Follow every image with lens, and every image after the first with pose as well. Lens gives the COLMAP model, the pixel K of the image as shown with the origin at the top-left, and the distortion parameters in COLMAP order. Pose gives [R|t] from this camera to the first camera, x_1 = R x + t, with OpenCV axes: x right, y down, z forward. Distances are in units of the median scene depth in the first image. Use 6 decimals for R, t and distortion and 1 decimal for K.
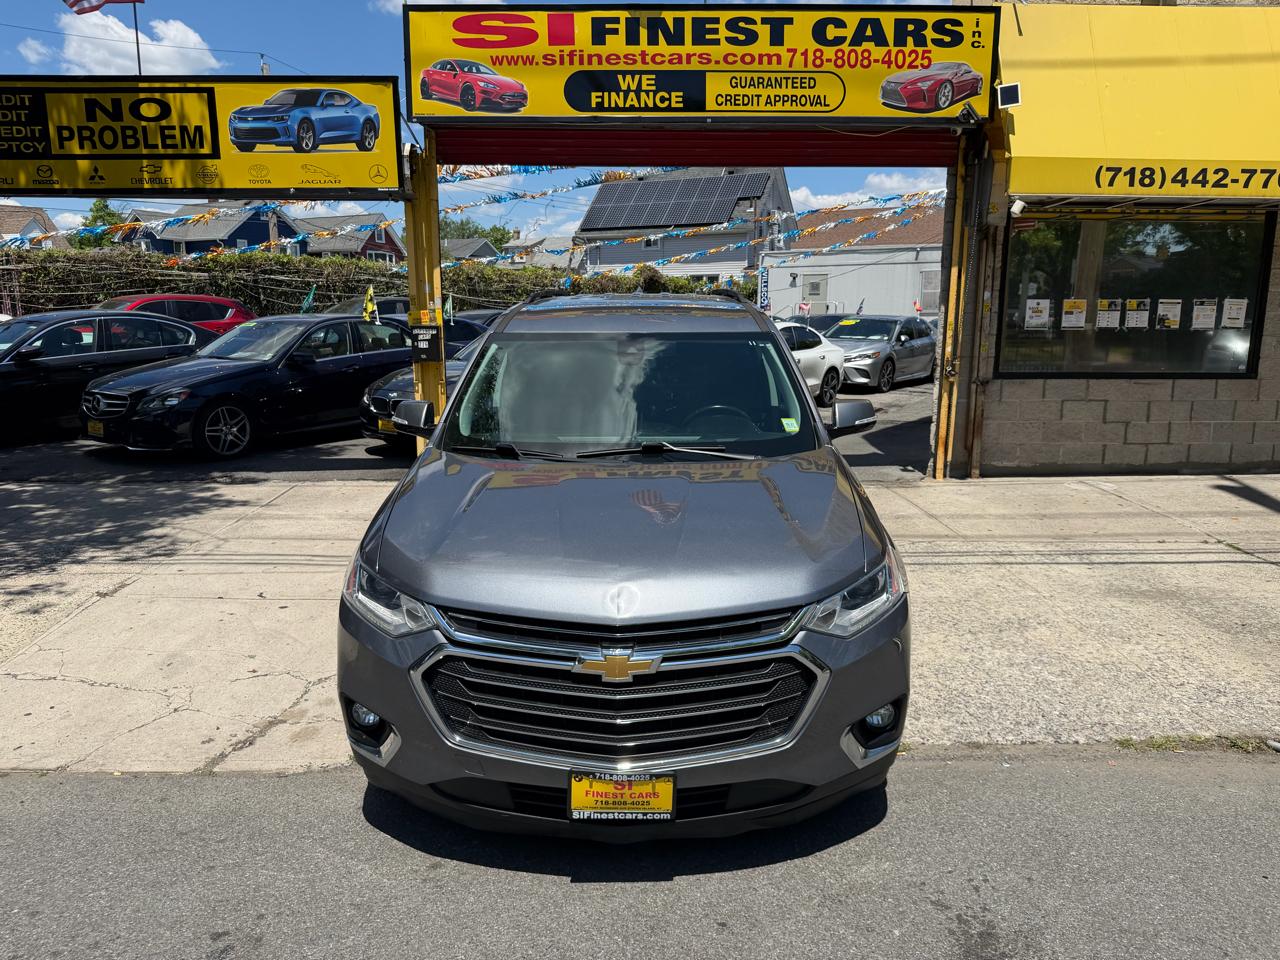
lens RADIAL K [[928.2, 0, 640.0], [0, 928.2, 480.0], [0, 0, 1]] dist [0.001372, 0.003031]
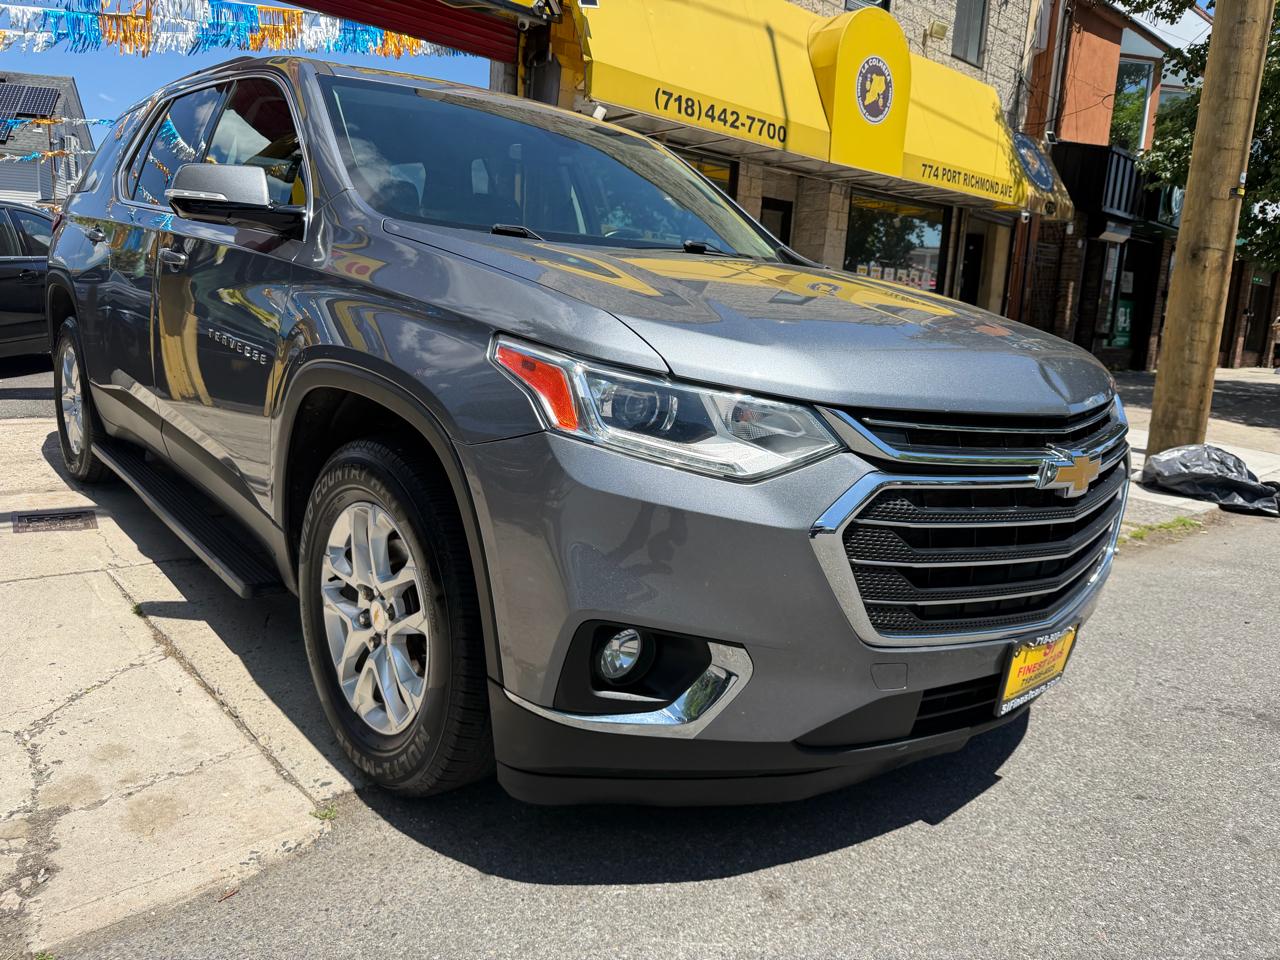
lens RADIAL K [[928.2, 0, 640.0], [0, 928.2, 480.0], [0, 0, 1]] dist [0.001372, 0.003031]
pose [[0.740049, -0.085789, 0.667059, -0.252668], [0.074553, 0.996183, 0.045406, 0.052047], [-0.668408, 0.016129, 0.743620, 0.243965]]
